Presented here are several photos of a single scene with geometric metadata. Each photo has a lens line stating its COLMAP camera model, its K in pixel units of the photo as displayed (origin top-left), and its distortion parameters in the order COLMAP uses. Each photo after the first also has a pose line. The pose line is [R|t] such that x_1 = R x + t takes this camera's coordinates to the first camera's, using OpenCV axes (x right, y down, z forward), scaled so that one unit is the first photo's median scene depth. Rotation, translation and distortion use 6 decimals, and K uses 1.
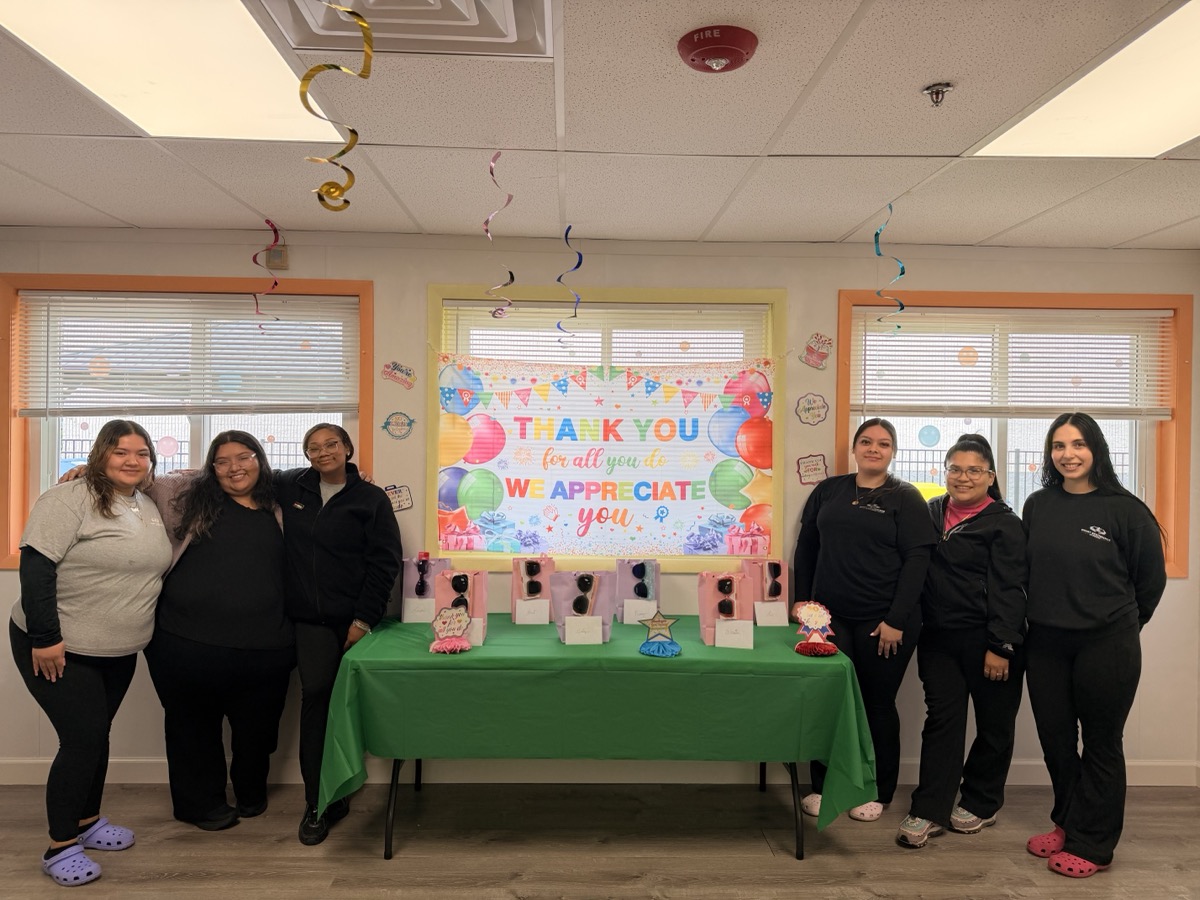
lens RADIAL K [[822.1, 0, 593.2], [0, 822.1, 441.4], [0, 0, 1]] dist [0.059950, -0.076243]
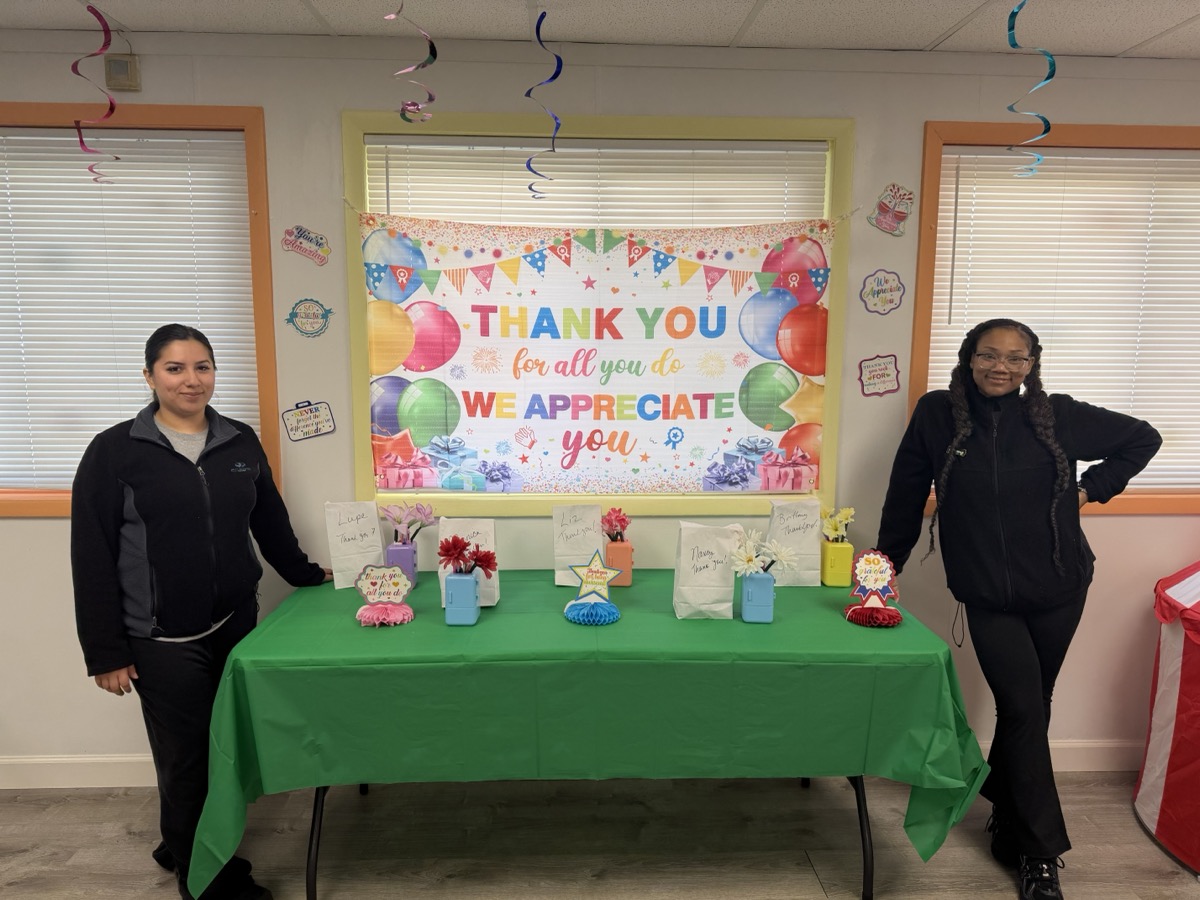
lens RADIAL K [[822.1, 0, 598.1], [0, 822.1, 464.6], [0, 0, 1]] dist [0.059950, -0.076243]
pose [[0.999856, -0.007833, 0.015069, 0.002735], [0.005540, 0.989186, 0.146559, 0.002883], [-0.016054, -0.146455, 0.989087, 0.262588]]
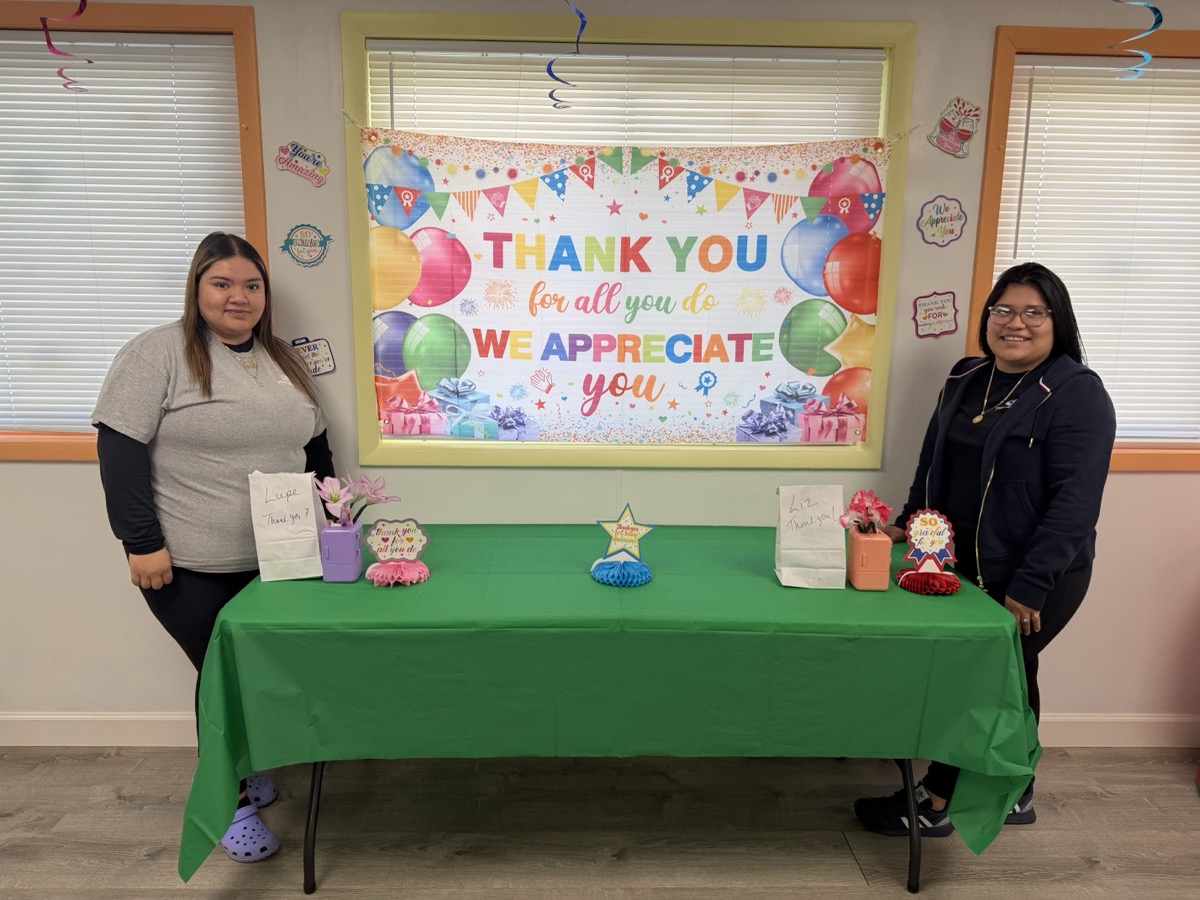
lens RADIAL K [[822.1, 0, 592.4], [0, 822.1, 460.8], [0, 0, 1]] dist [0.059950, -0.076243]
pose [[0.999943, 0.003116, -0.010256, -0.003130], [-0.001070, 0.981052, 0.193742, 0.020358], [0.010665, -0.193720, 0.980999, 0.324317]]
